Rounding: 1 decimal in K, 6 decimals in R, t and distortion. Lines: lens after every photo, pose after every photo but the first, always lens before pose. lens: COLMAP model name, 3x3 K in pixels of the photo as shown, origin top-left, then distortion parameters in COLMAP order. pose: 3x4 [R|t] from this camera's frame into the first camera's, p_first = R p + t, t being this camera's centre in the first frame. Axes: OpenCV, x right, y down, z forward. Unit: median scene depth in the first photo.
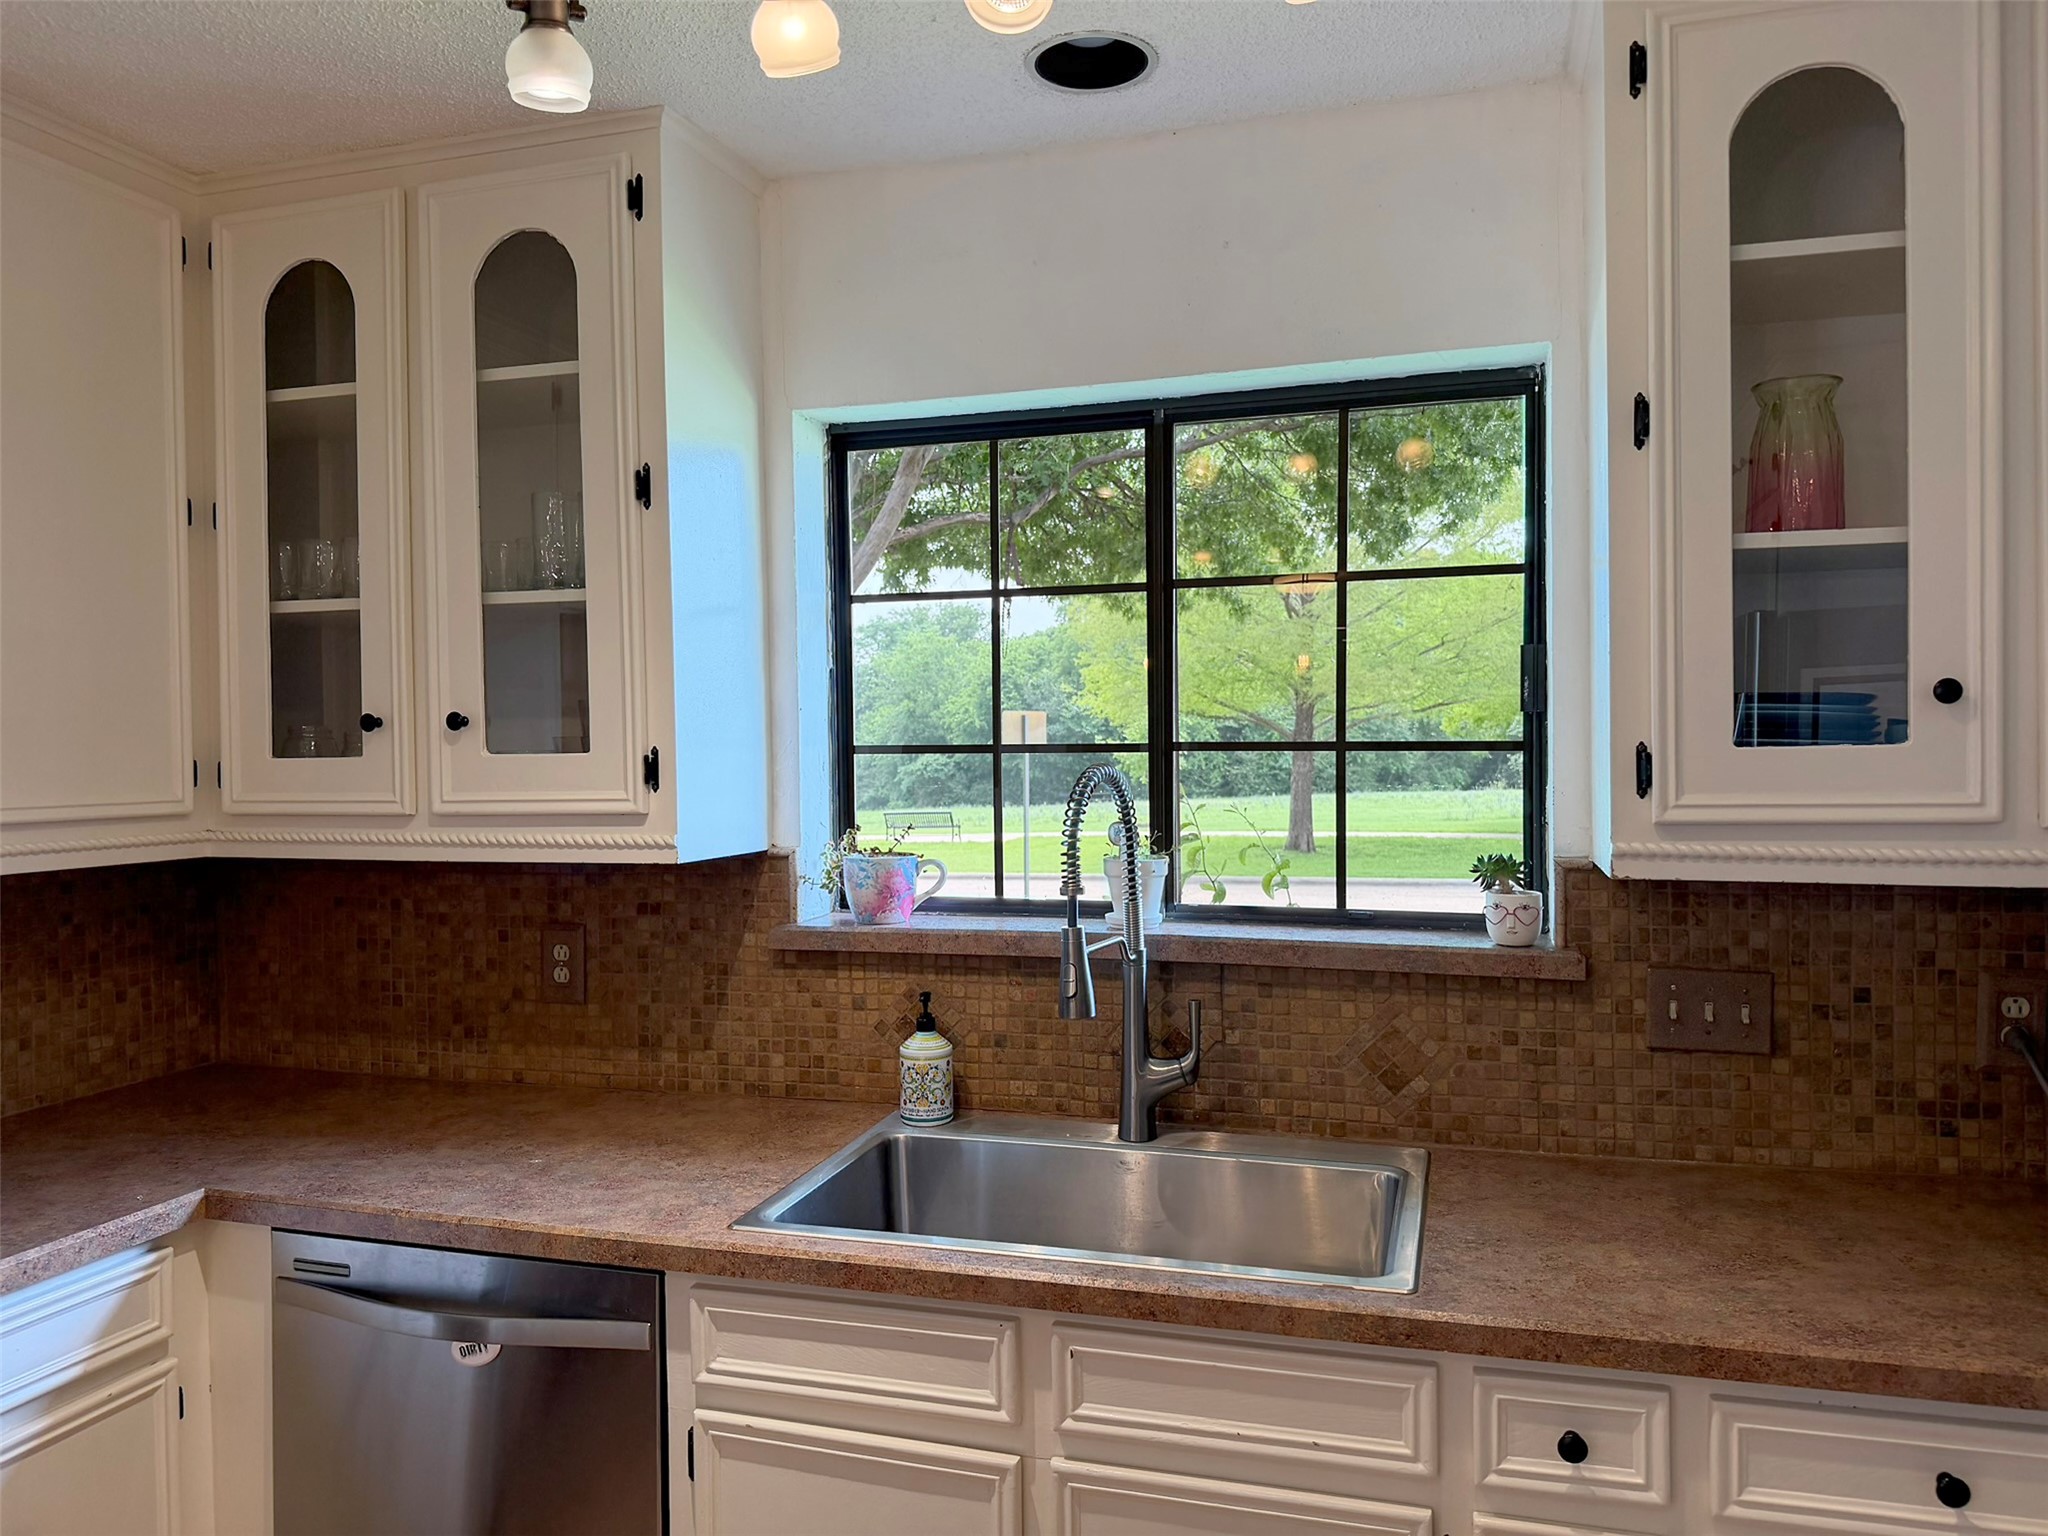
lens RADIAL K [[1437.6, 0, 1031.8], [0, 1437.6, 769.0], [0, 0, 1]] dist [0.028899, -0.014115]
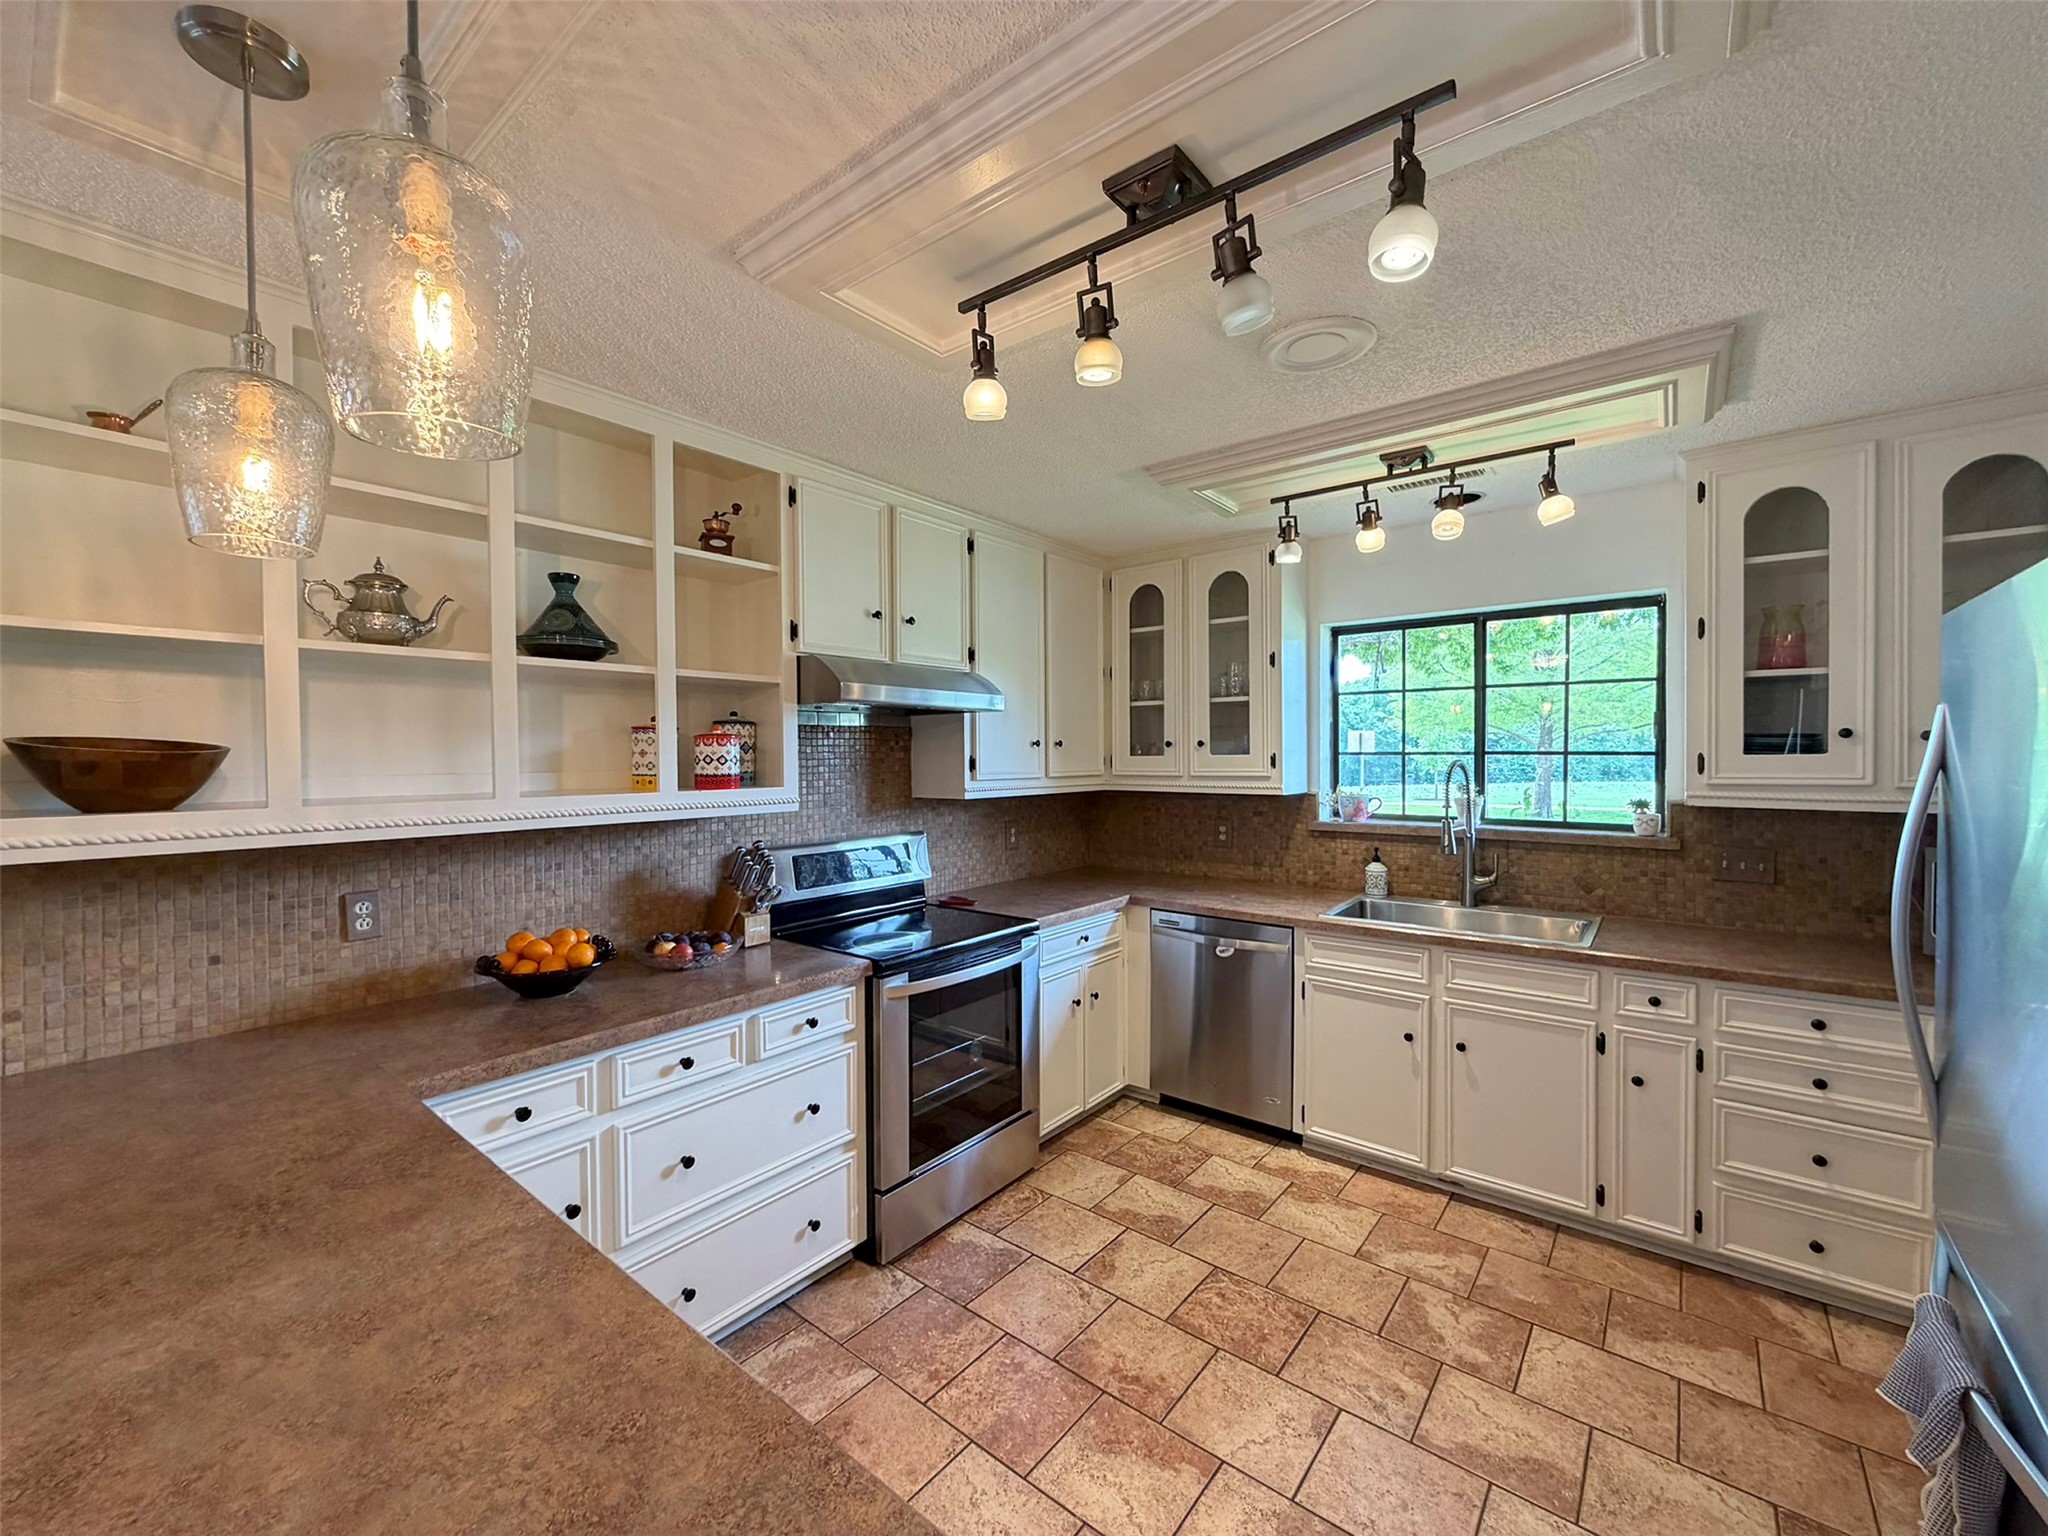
lens RADIAL K [[817.8, 0, 1020.4], [0, 817.8, 766.0], [0, 0, 1]] dist [0.003146, -0.000743]
pose [[0.927062, 0.010456, -0.374761, -0.126144], [-0.009965, 0.999945, 0.003247, 0.010016], [0.374775, 0.000724, 0.927116, -0.661854]]
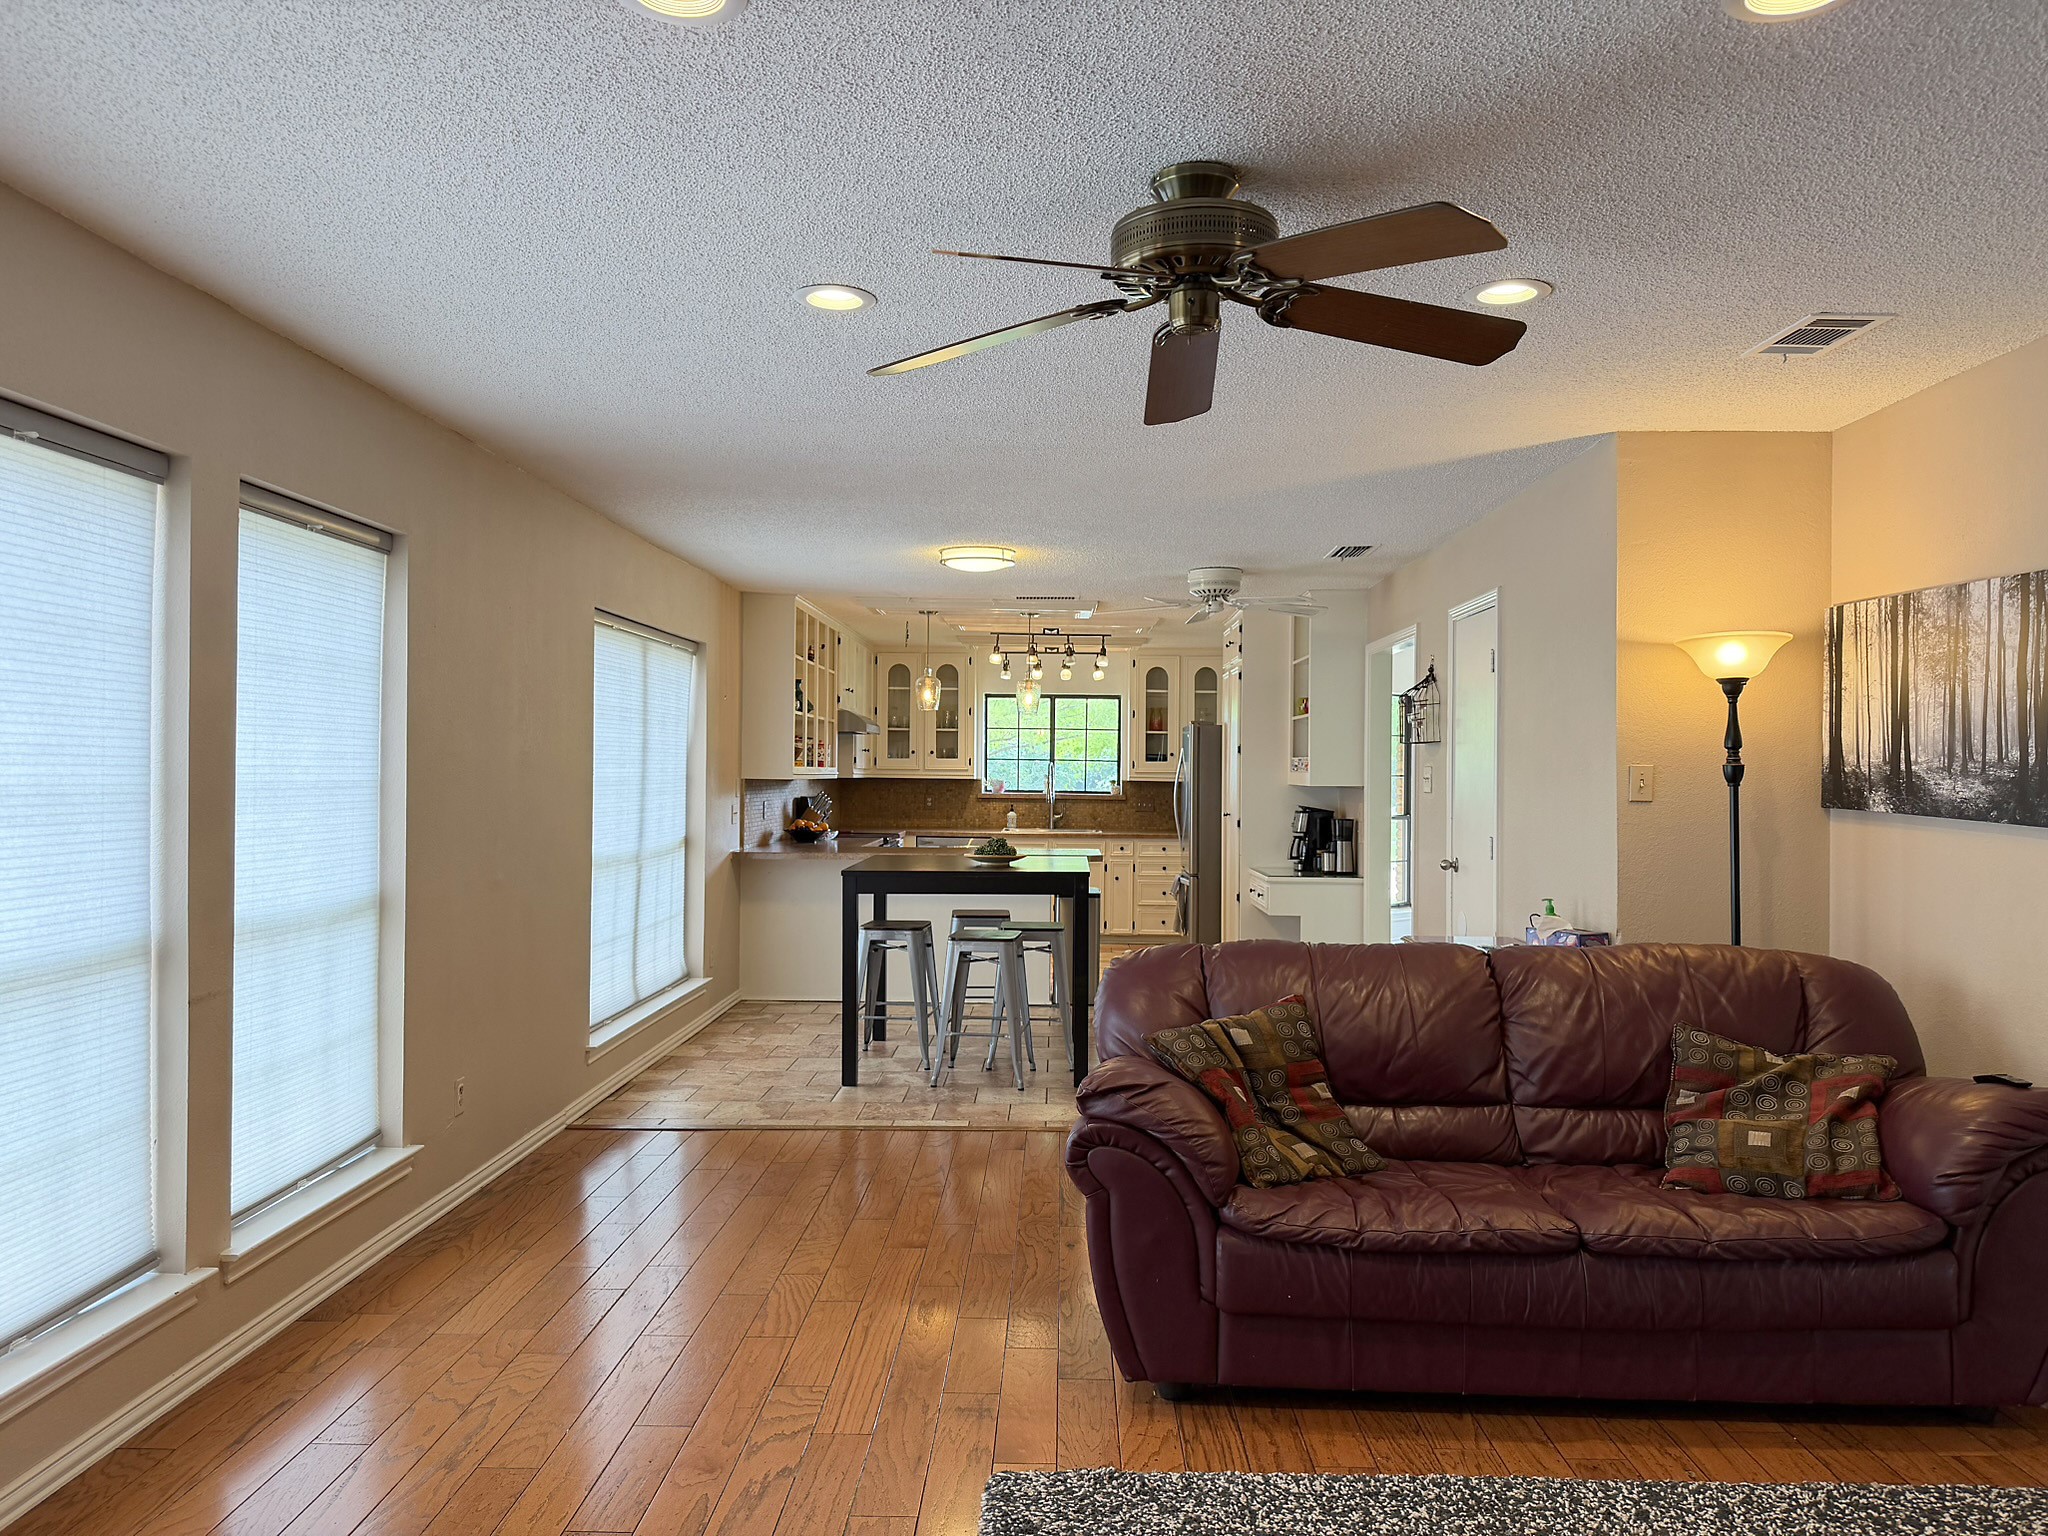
lens RADIAL K [[1437.6, 0, 1019.3], [0, 1437.6, 764.6], [0, 0, 1]] dist [0.028899, -0.014115]
pose [[0.964183, 0.022602, 0.264272, -1.578673], [-0.017152, 0.999590, -0.022914, 0.137585], [-0.264681, 0.017560, 0.964176, -4.506599]]
